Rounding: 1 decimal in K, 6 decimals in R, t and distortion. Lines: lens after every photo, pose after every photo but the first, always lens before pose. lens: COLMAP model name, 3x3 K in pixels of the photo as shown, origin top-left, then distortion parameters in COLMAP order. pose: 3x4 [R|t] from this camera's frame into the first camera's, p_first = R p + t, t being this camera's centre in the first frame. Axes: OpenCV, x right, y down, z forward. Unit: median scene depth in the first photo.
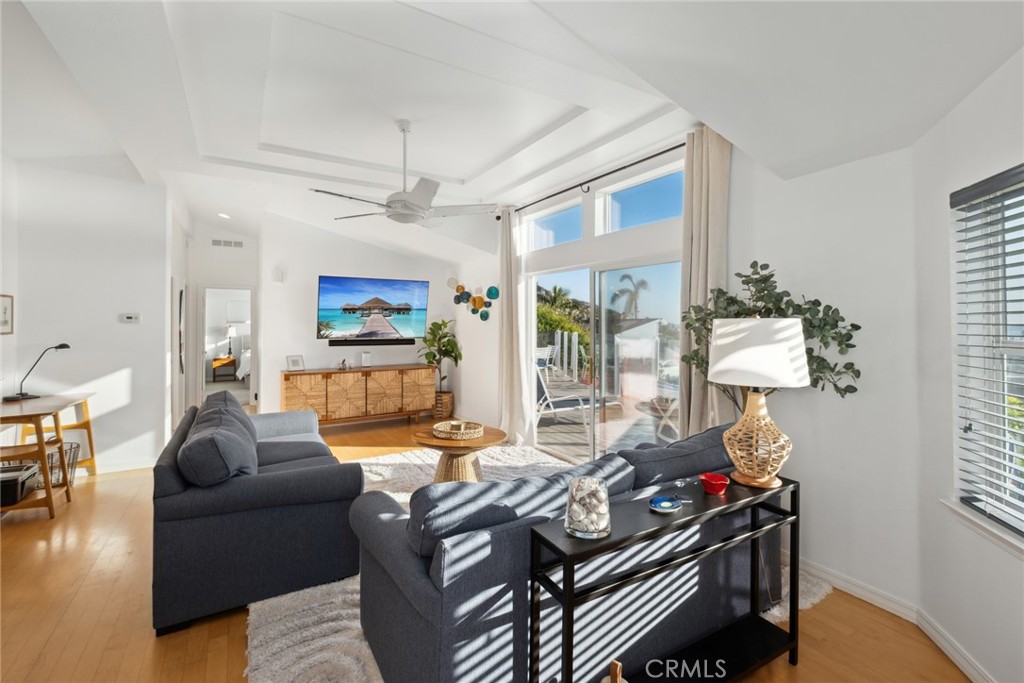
lens RADIAL K [[460.4, 0, 521.1], [0, 460.4, 325.2], [0, 0, 1]] dist [-0.000348, -0.001009]
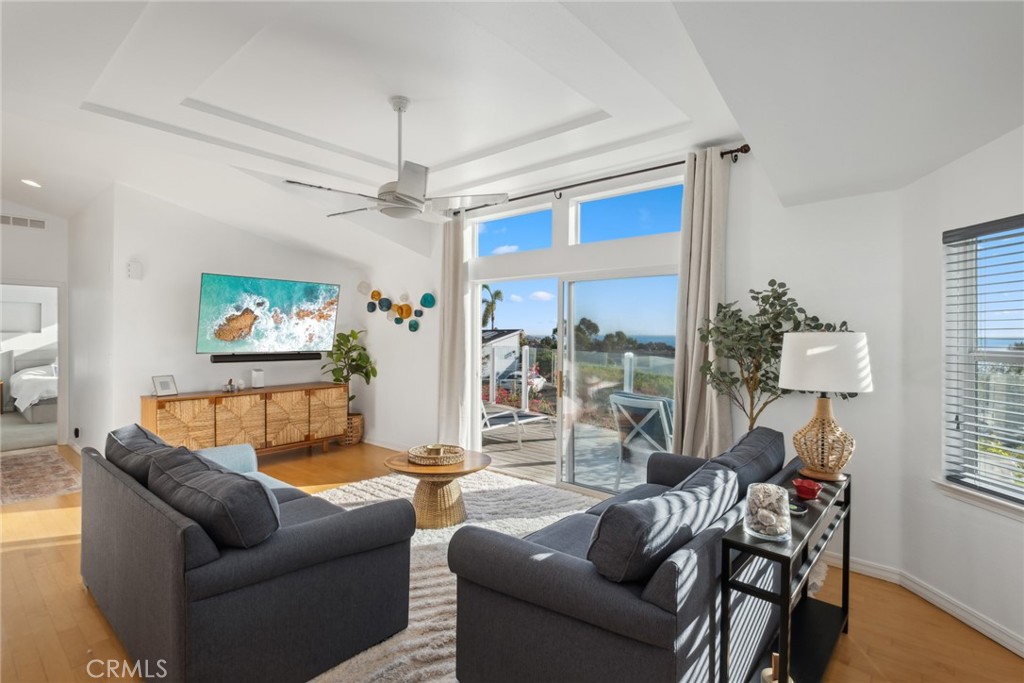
lens RADIAL K [[497.7, 0, 518.4], [0, 497.7, 341.2], [0, 0, 1]] dist [0.005599, -0.000747]
pose [[0.950060, -0.001074, 0.312065, -0.188729], [-0.002058, 0.999951, 0.009706, -0.001017], [-0.312060, -0.009864, 0.950011, 0.025239]]
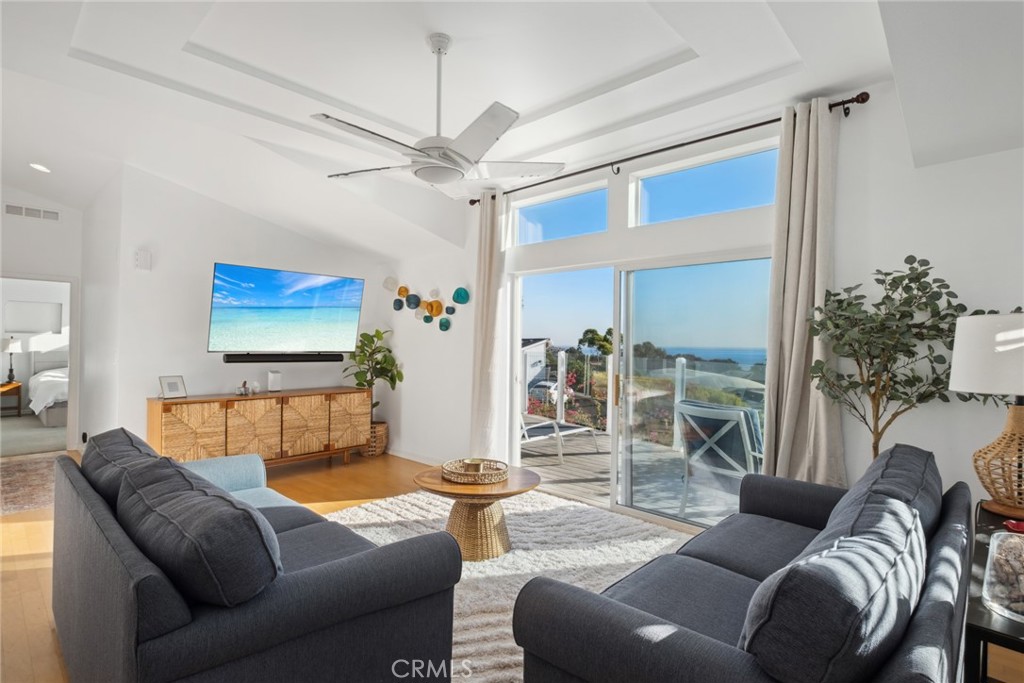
lens RADIAL K [[505.6, 0, 518.6], [0, 505.6, 344.2], [0, 0, 1]] dist [-0.000790, 0.000104]
pose [[0.963362, 0.010757, 0.267989, -0.192040], [-0.009786, 0.999940, -0.004956, 0.016421], [-0.268026, 0.002152, 0.963409, 0.124094]]
